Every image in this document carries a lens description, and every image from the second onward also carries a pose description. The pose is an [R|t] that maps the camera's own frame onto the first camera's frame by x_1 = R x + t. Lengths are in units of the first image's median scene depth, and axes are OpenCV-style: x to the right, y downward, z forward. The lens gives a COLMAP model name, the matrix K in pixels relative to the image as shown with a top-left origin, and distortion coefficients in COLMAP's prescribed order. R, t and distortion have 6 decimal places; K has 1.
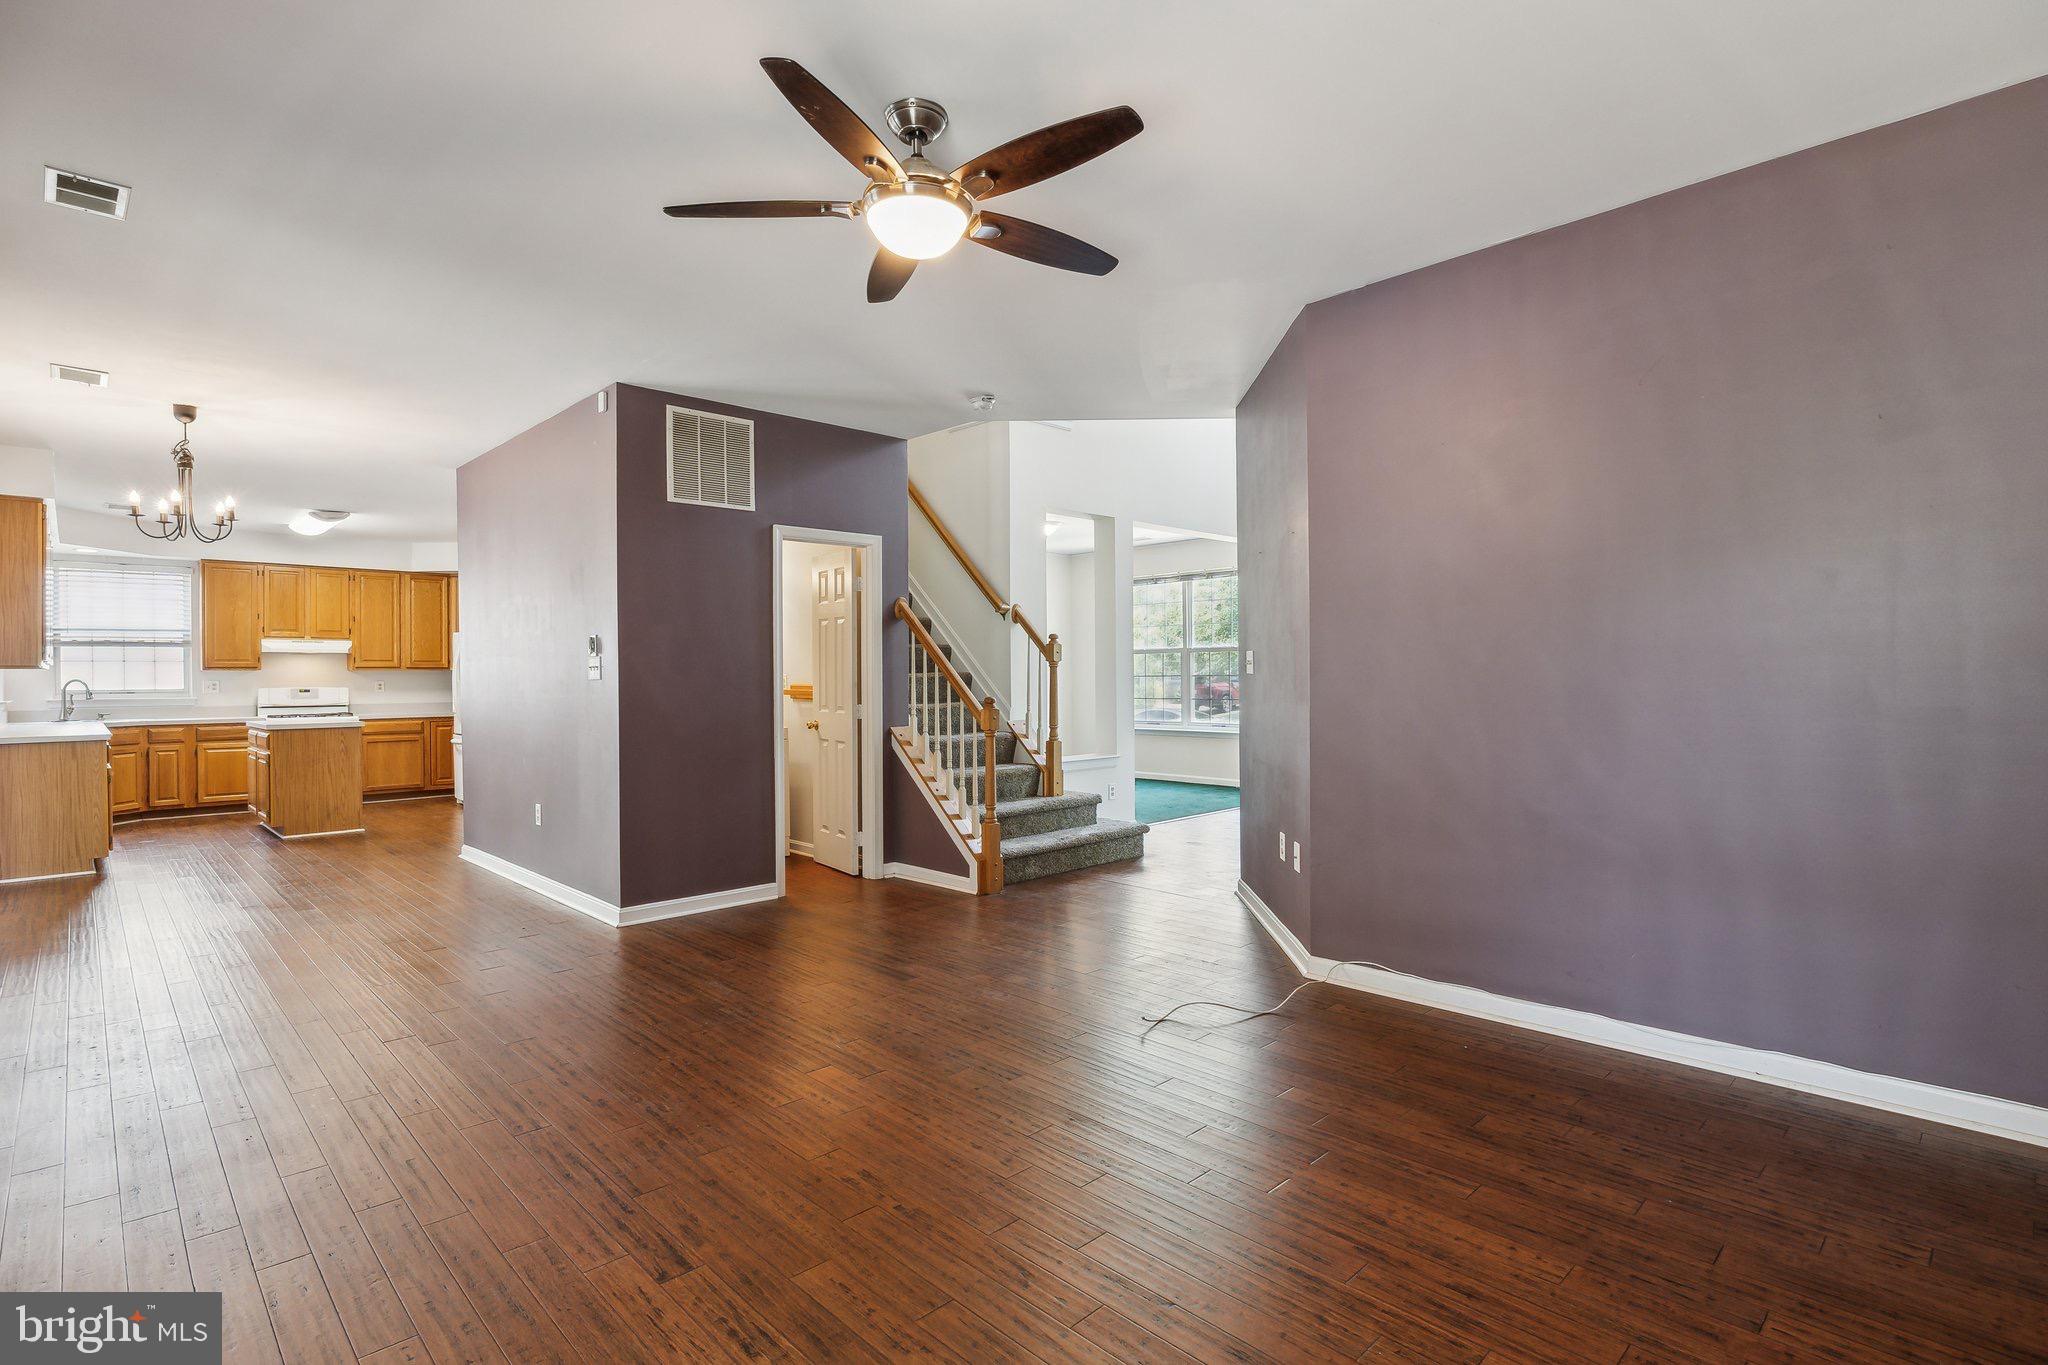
lens RADIAL K [[959.3, 0, 997.2], [0, 959.3, 670.4], [0, 0, 1]] dist [-0.001961, -0.000790]
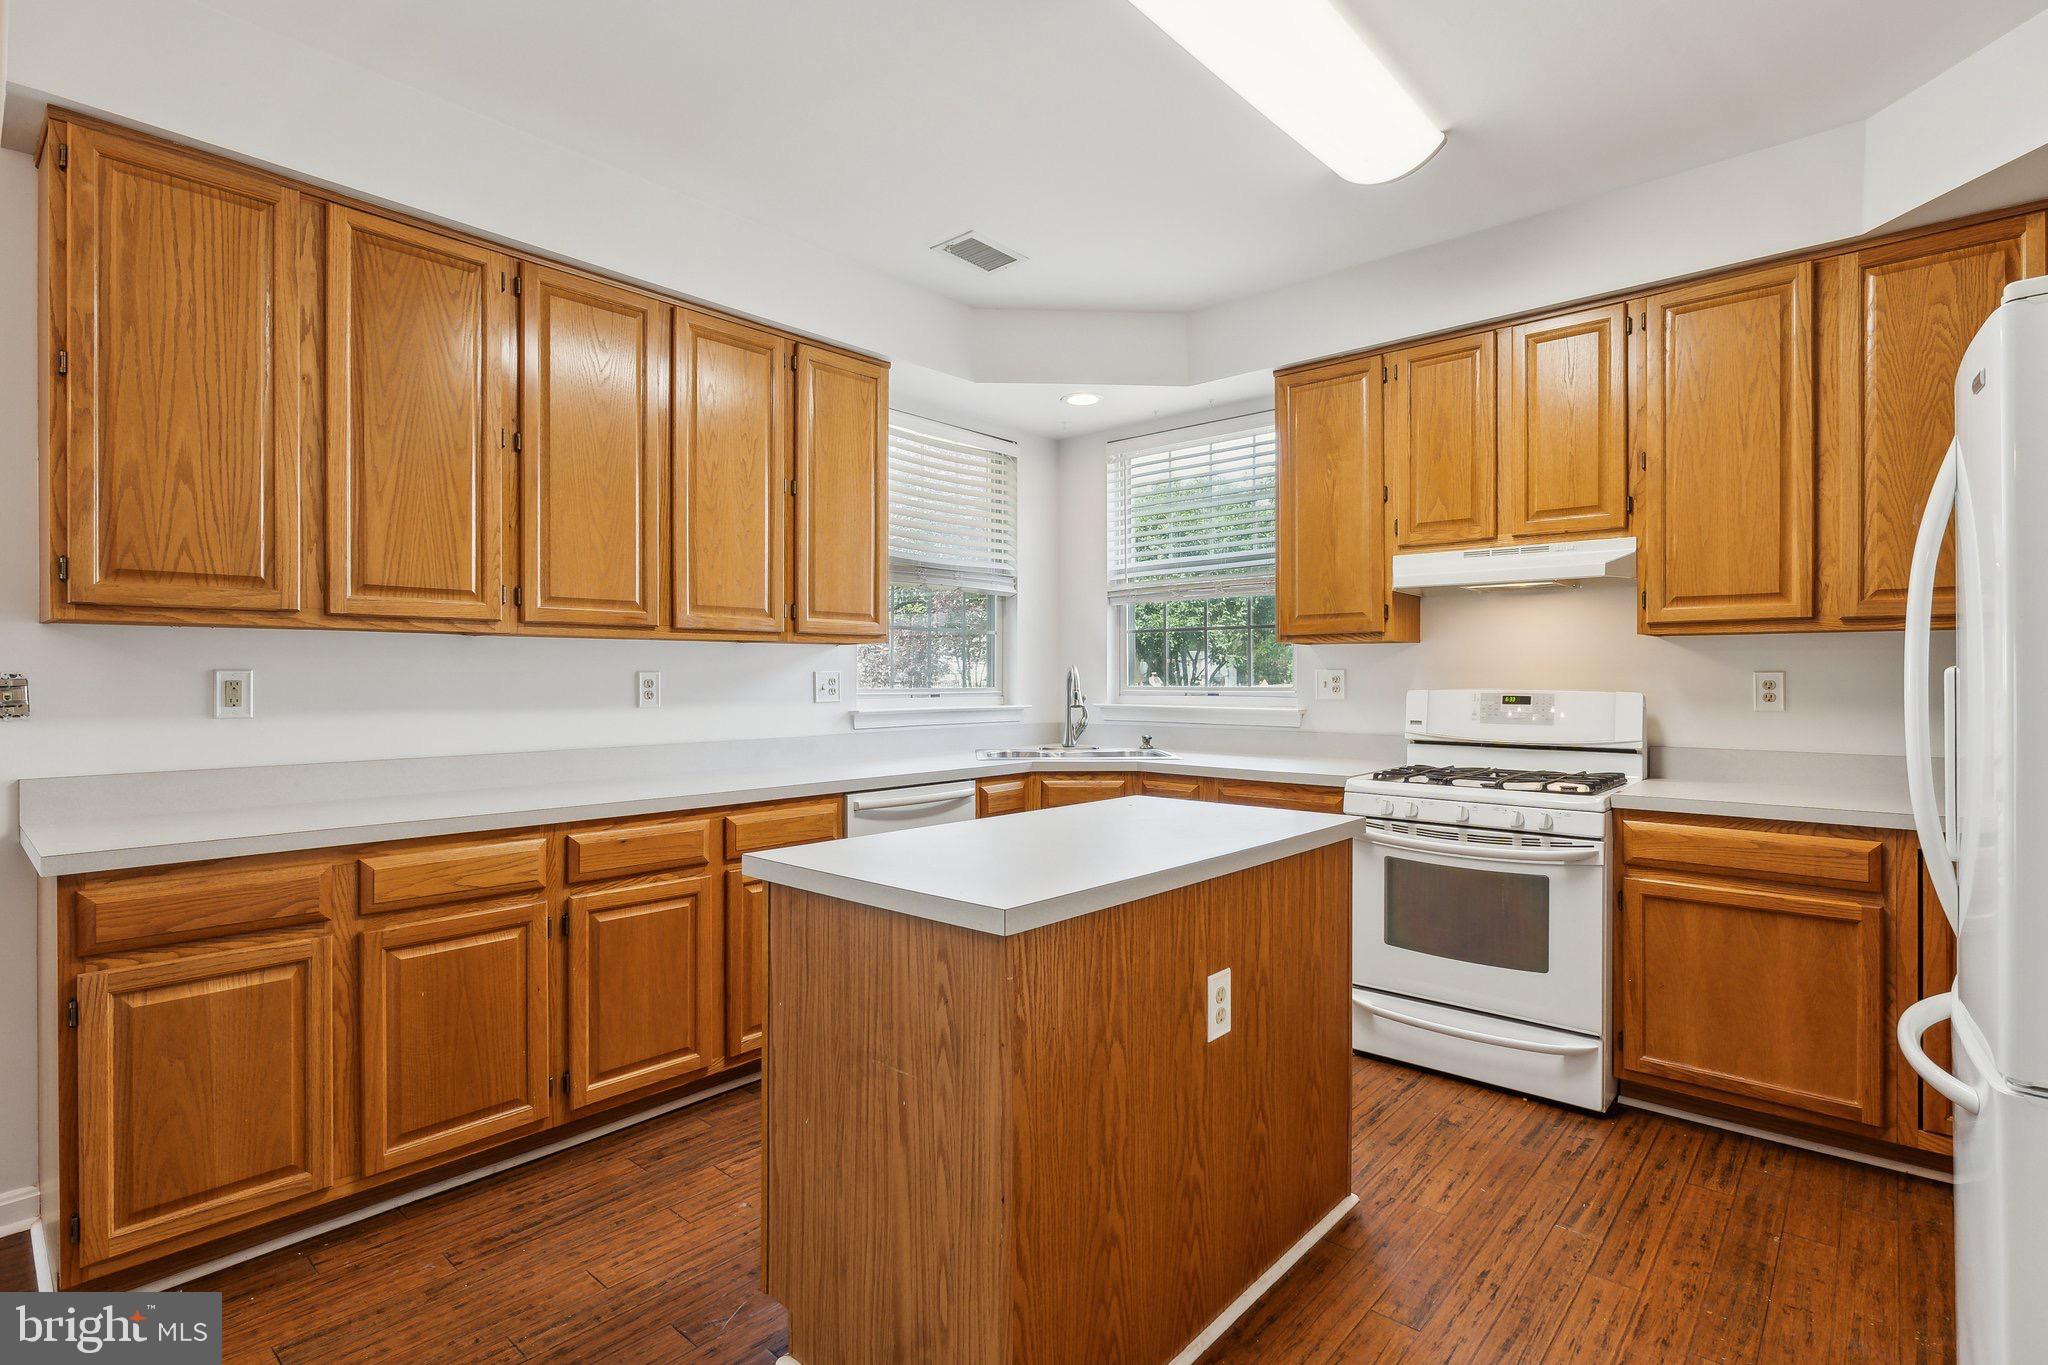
lens RADIAL K [[972.0, 0, 1024.0], [0, 972.0, 682.5], [0, 0, 1]] dist [-0.004989, -0.000270]
pose [[0.089375, 0.013031, -0.995913, -0.427249], [0.003912, 0.999902, 0.013435, 0.010690], [0.995990, -0.005097, 0.089315, 0.858594]]
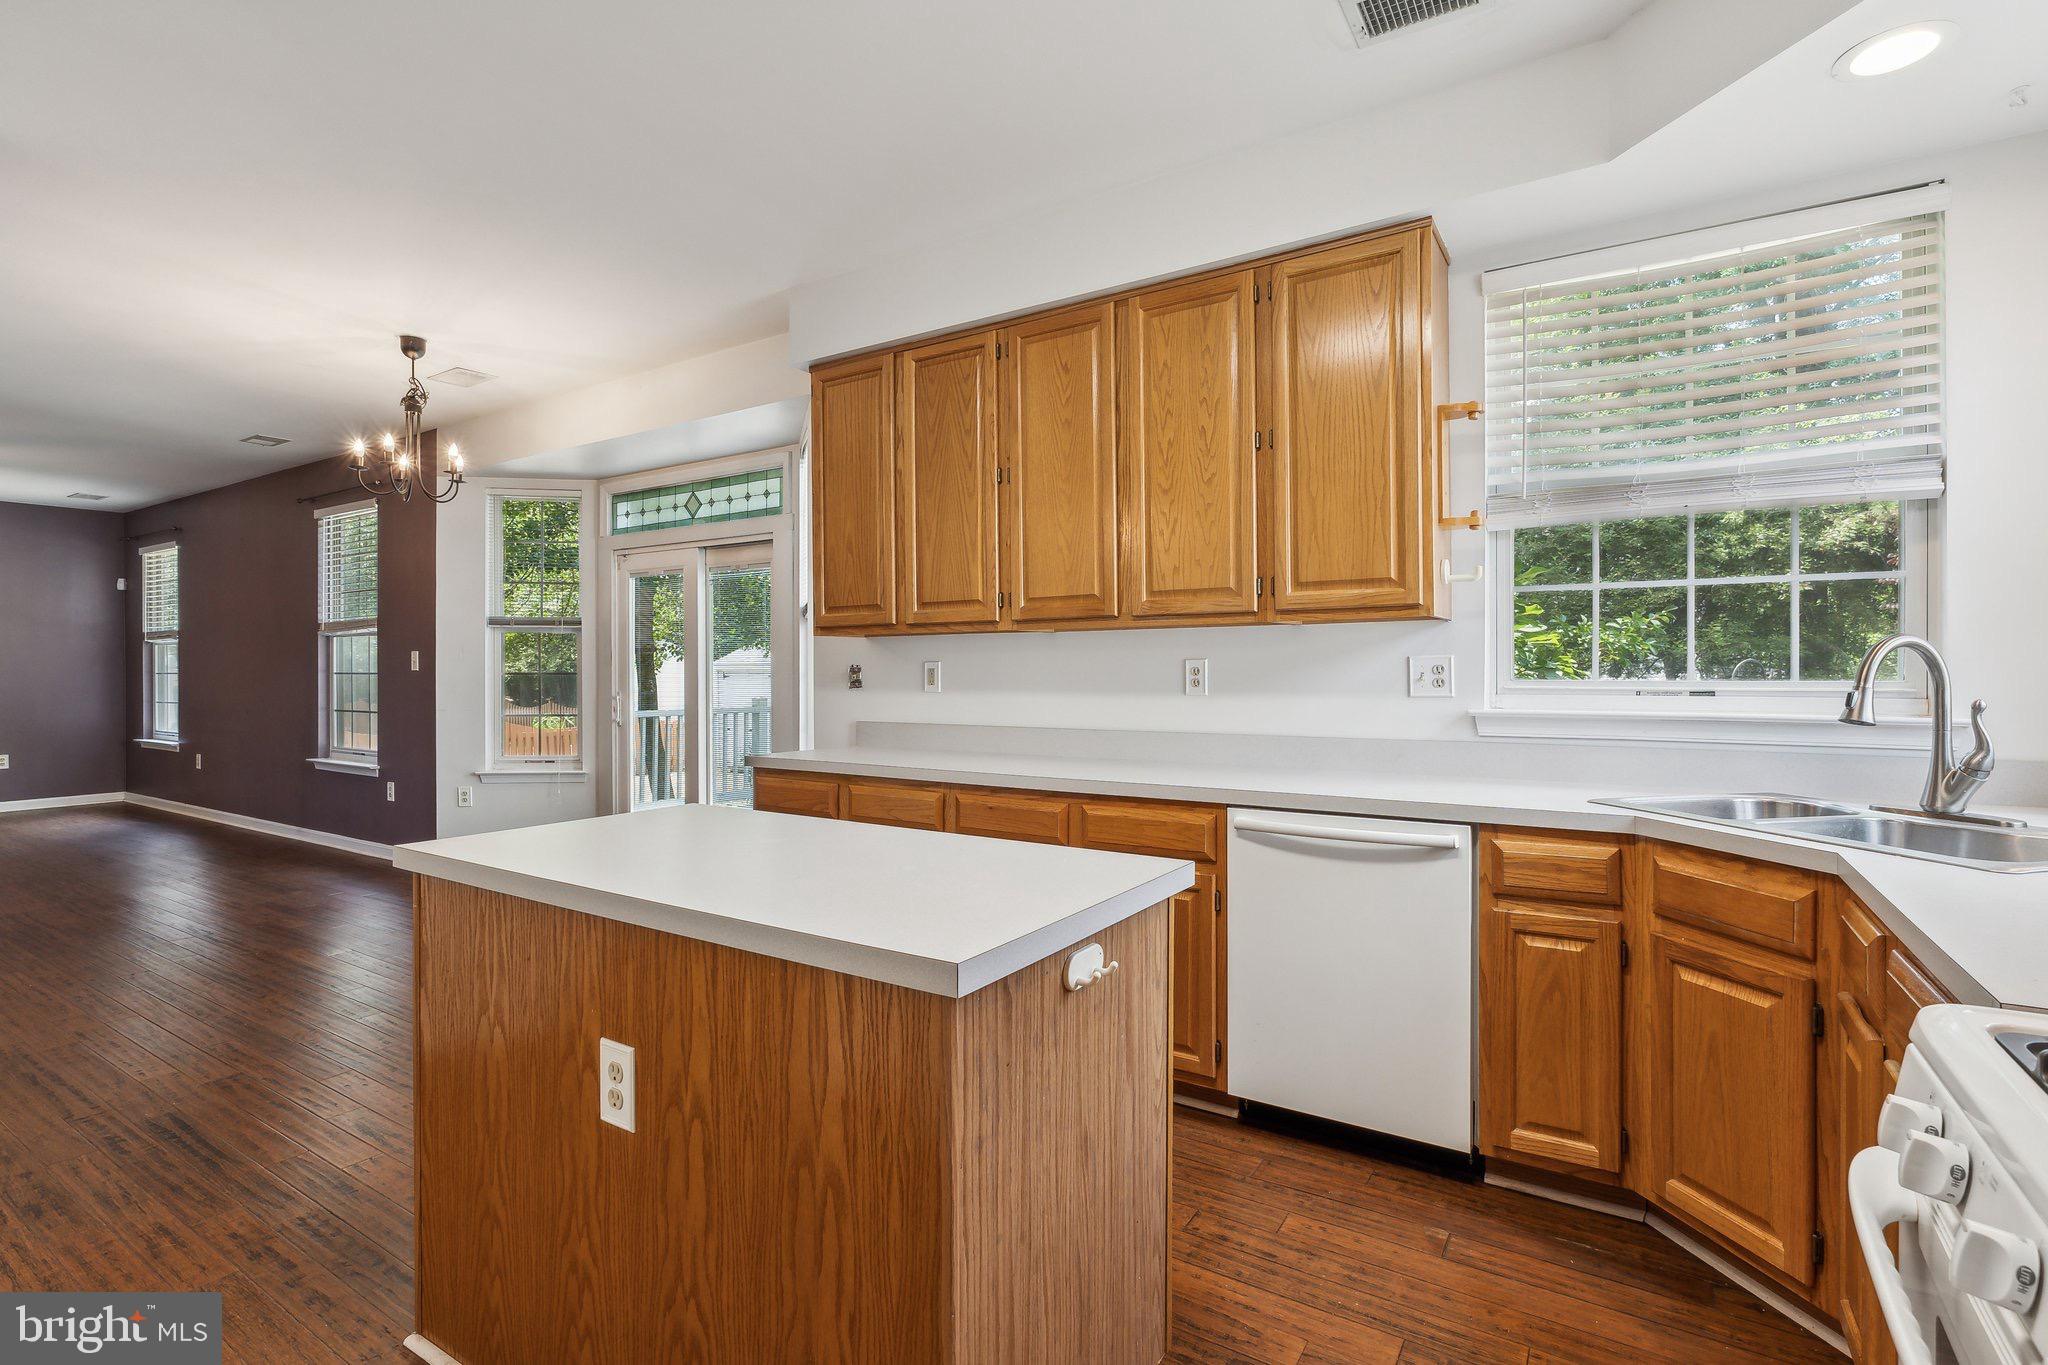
lens RADIAL K [[979.7, 0, 1023.9], [0, 979.7, 662.6], [0, 0, 1]] dist [0.013939, -0.026160]
pose [[-0.970360, 0.010623, -0.241429, -0.647422], [0.012816, 0.999890, -0.007514, 0.014046], [0.241323, -0.010385, -0.970389, 1.085164]]
